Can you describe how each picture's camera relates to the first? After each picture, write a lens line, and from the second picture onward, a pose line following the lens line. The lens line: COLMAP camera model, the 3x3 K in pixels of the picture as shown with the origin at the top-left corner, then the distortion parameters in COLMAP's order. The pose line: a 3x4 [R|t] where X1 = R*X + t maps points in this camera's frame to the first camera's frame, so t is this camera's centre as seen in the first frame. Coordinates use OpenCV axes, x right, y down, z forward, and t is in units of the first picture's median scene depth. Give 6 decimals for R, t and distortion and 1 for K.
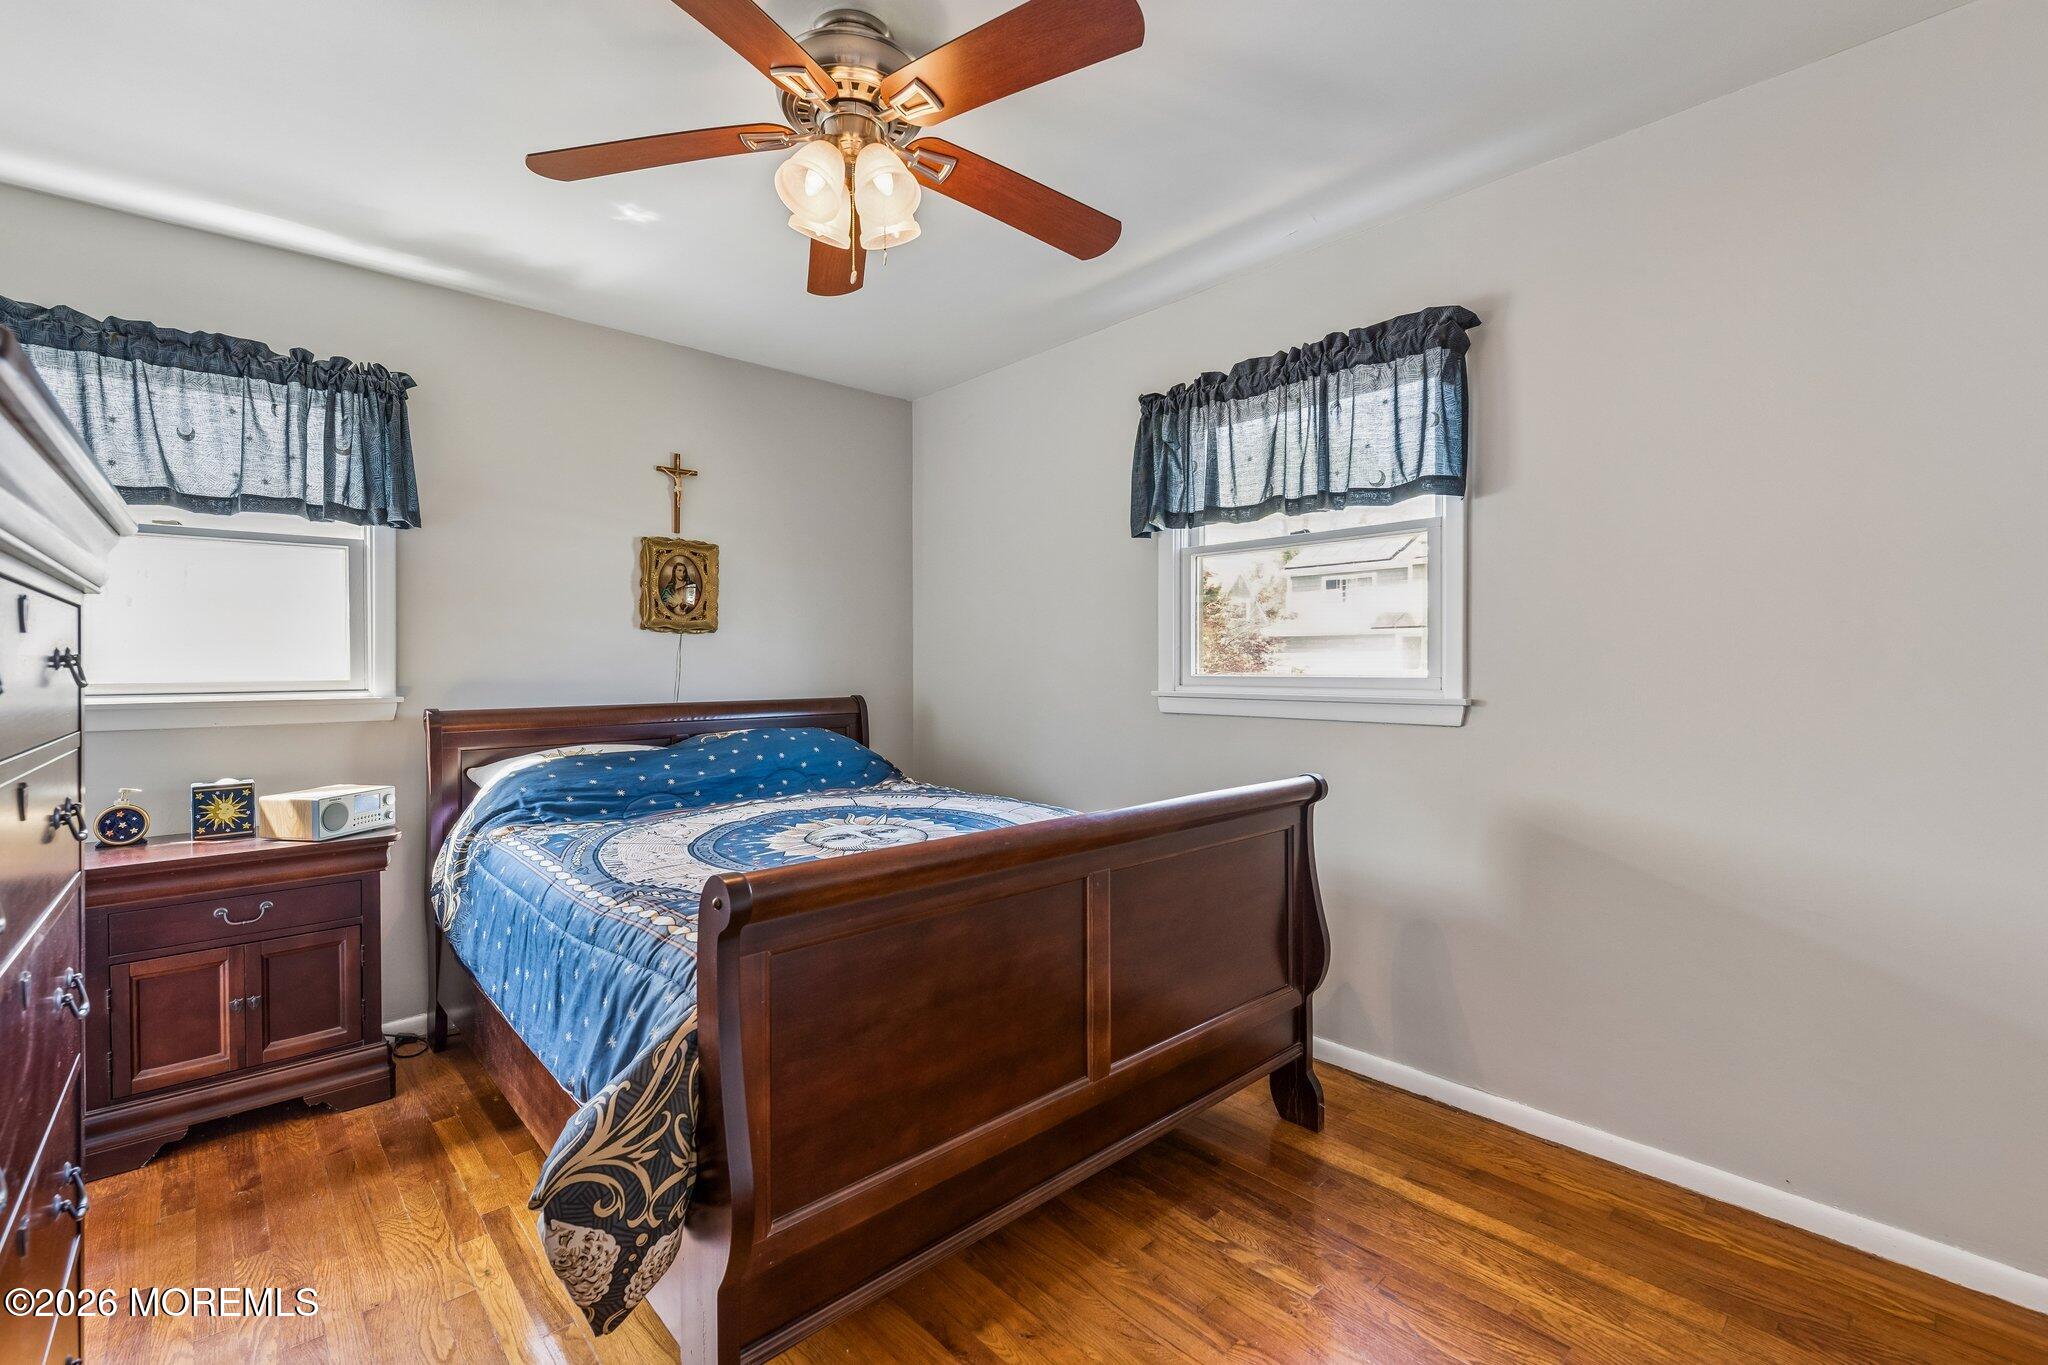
lens RADIAL K [[899.9, 0, 1022.5], [0, 899.9, 672.6], [0, 0, 1]] dist [0.001492, -0.000910]
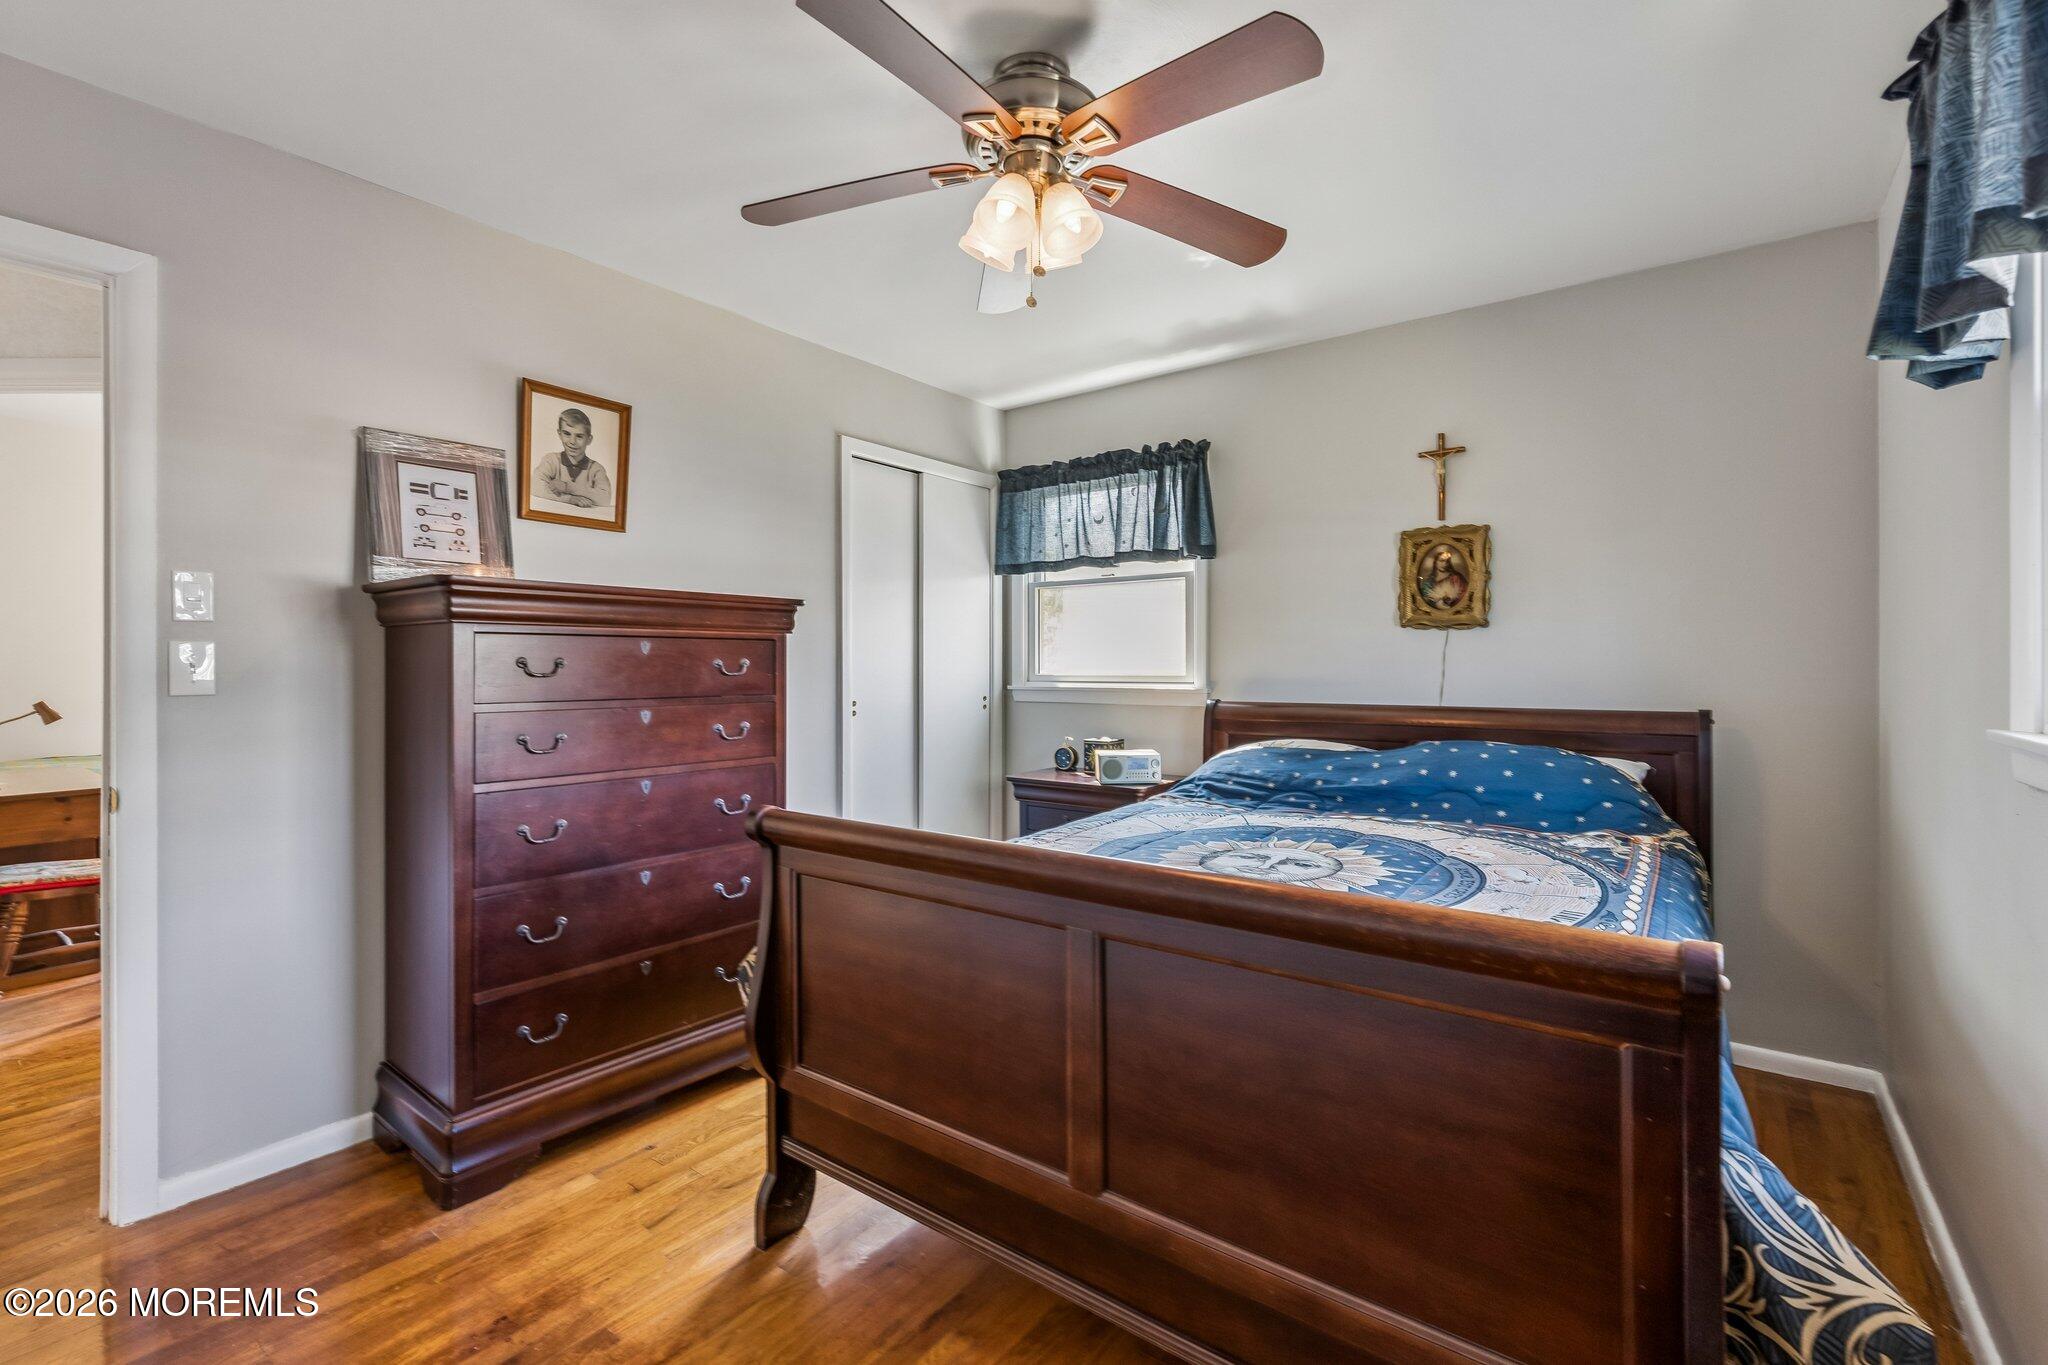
lens RADIAL K [[899.9, 0, 1019.6], [0, 899.9, 673.5], [0, 0, 1]] dist [0.001492, -0.000910]
pose [[0.169308, 0.011198, -0.985500, 0.458203], [-0.008175, 0.999917, 0.009958, -0.005392], [0.985529, 0.006370, 0.169386, 0.437682]]
